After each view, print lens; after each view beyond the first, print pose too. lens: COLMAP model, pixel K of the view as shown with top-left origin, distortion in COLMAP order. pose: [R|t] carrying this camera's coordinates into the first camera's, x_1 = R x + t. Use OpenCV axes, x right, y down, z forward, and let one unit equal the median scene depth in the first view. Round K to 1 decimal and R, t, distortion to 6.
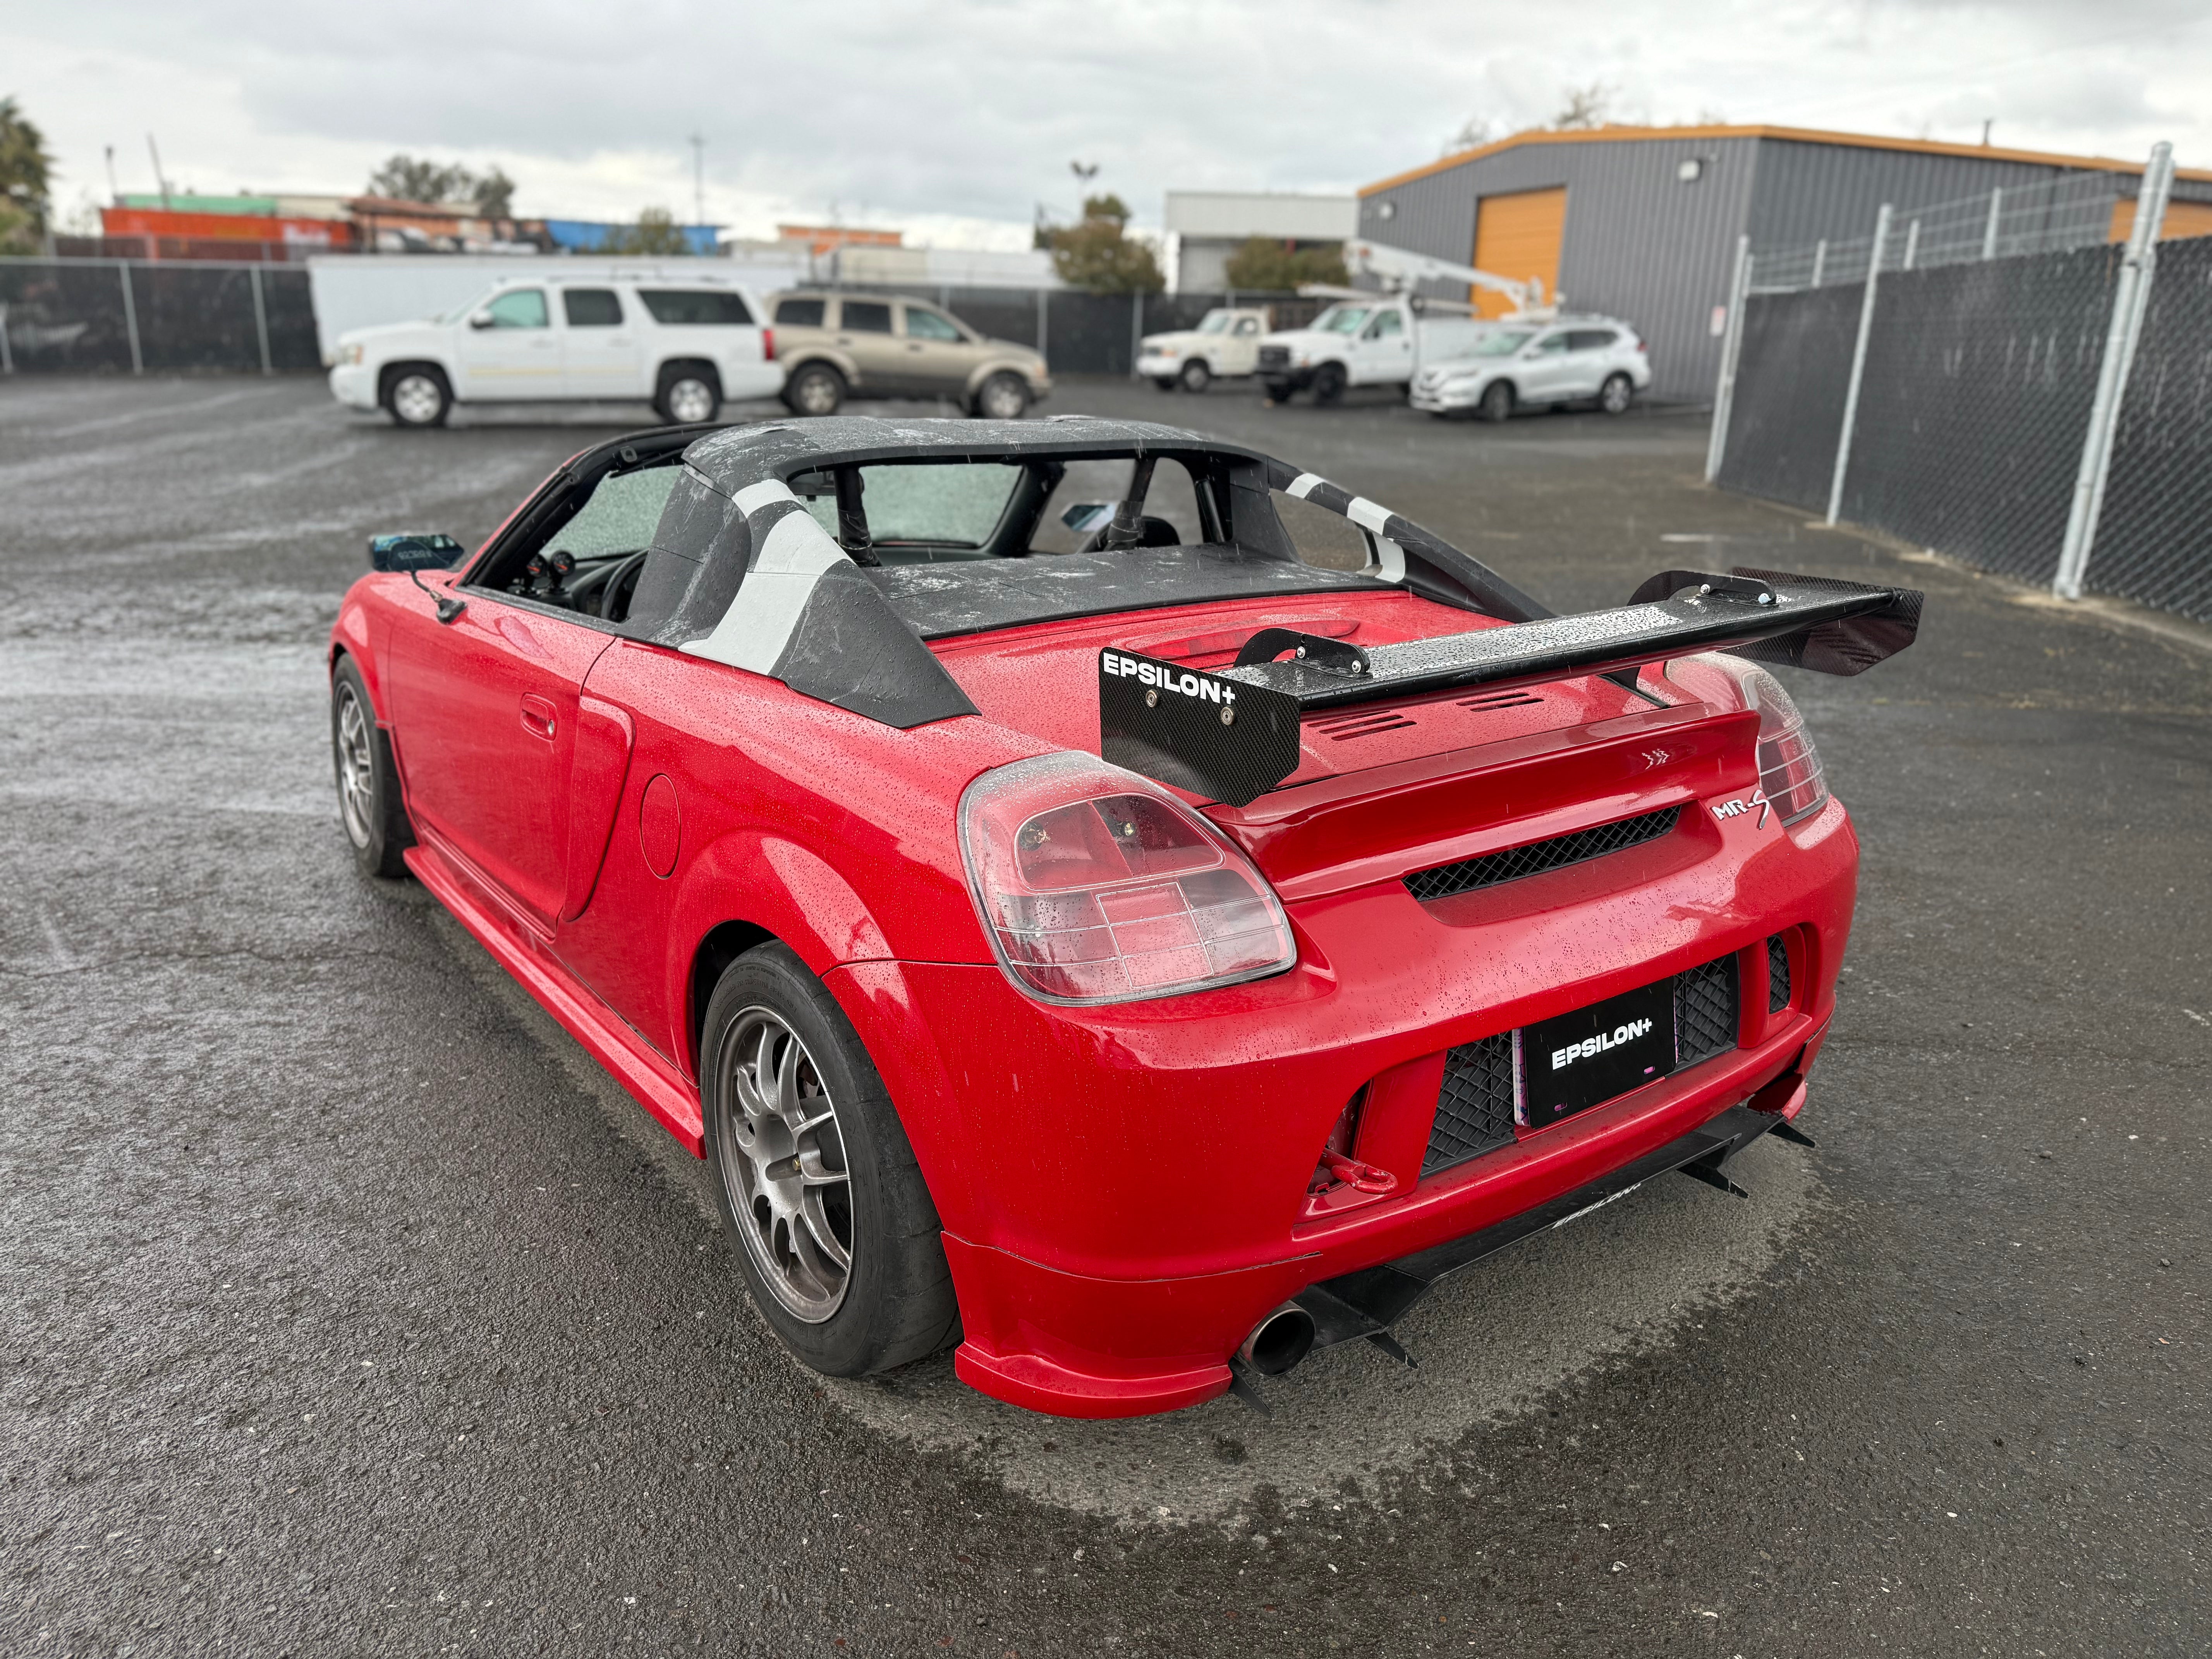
lens RADIAL K [[1539.0, 0, 1117.6], [0, 1539.0, 821.0], [0, 0, 1]] dist [0.039068, -0.047974]
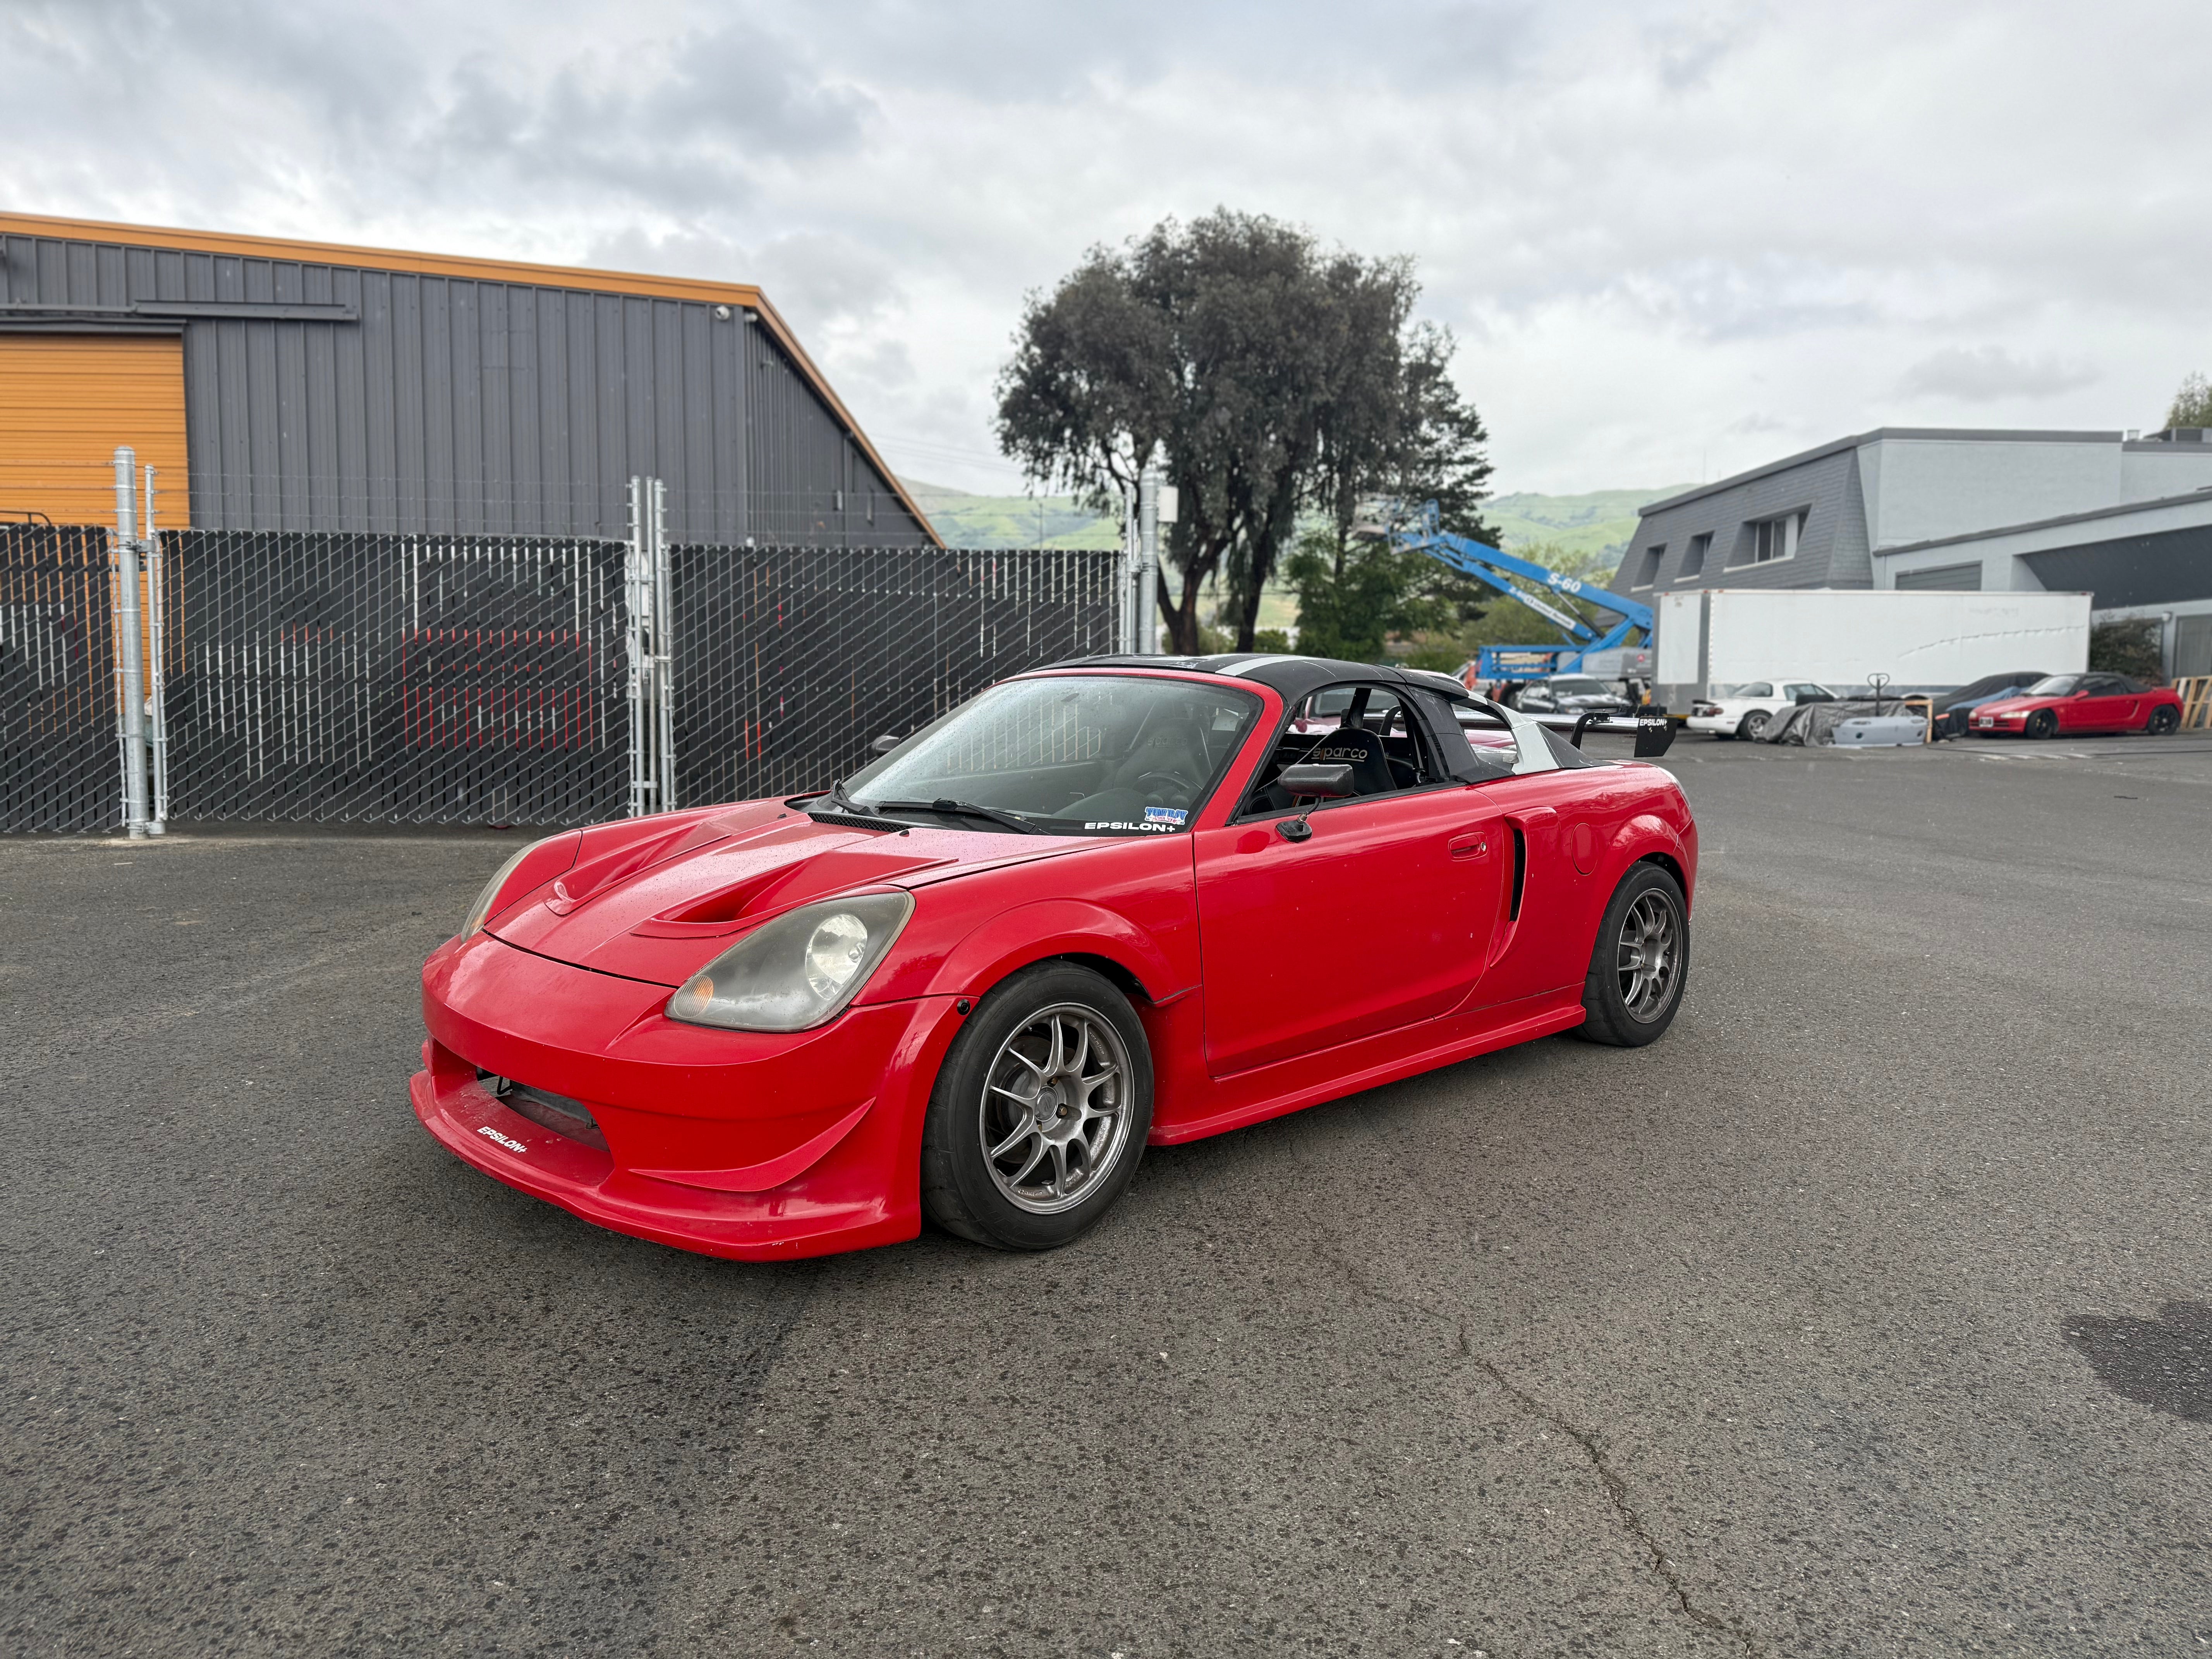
lens RADIAL K [[1539.0, 0, 1106.1], [0, 1539.0, 832.1], [0, 0, 1]] dist [0.039068, -0.047974]
pose [[-0.141435, -0.115145, 0.983228, -0.353918], [0.273859, 0.949900, 0.150636, -0.079465], [-0.951314, 0.290571, -0.102815, 0.293131]]
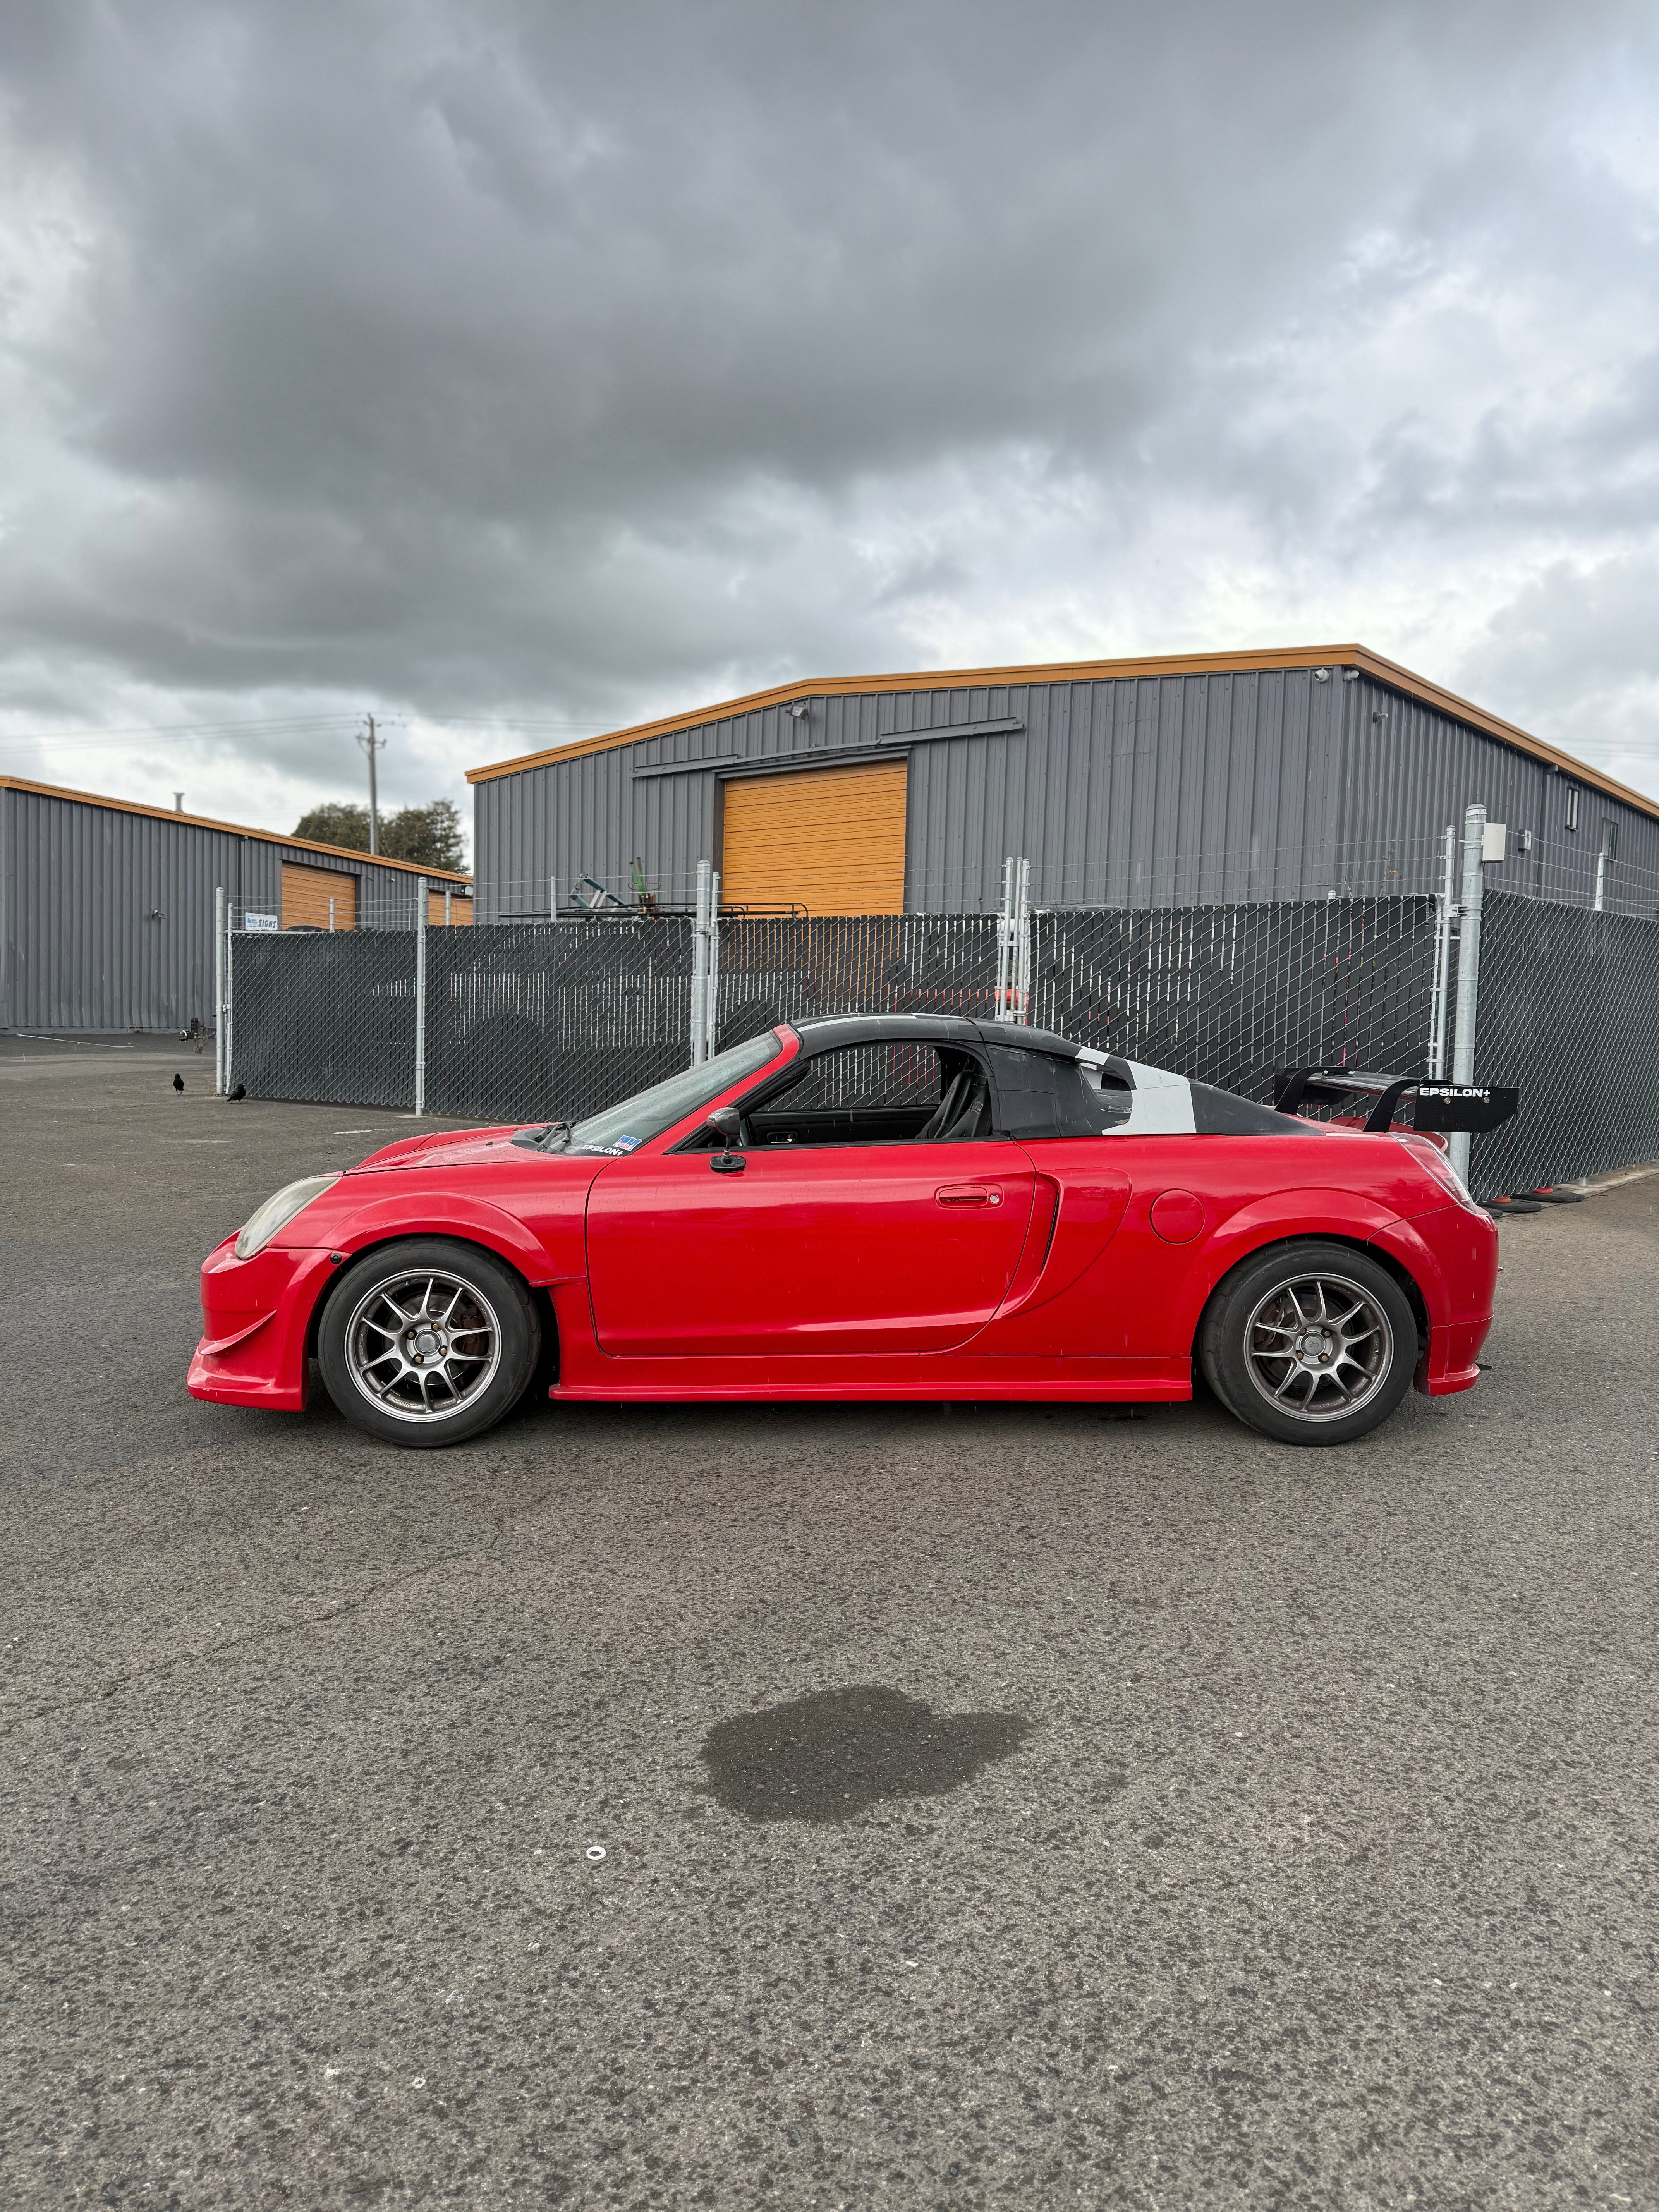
lens RADIAL K [[1539.0, 0, 829.5], [0, 1539.0, 1114.1], [0, 0, 1]] dist [0.039068, -0.047974]
pose [[0.556858, -0.061817, 0.828304, -0.344366], [0.233989, 0.968514, -0.085026, -0.009622], [-0.796968, 0.241162, 0.553790, 0.043912]]
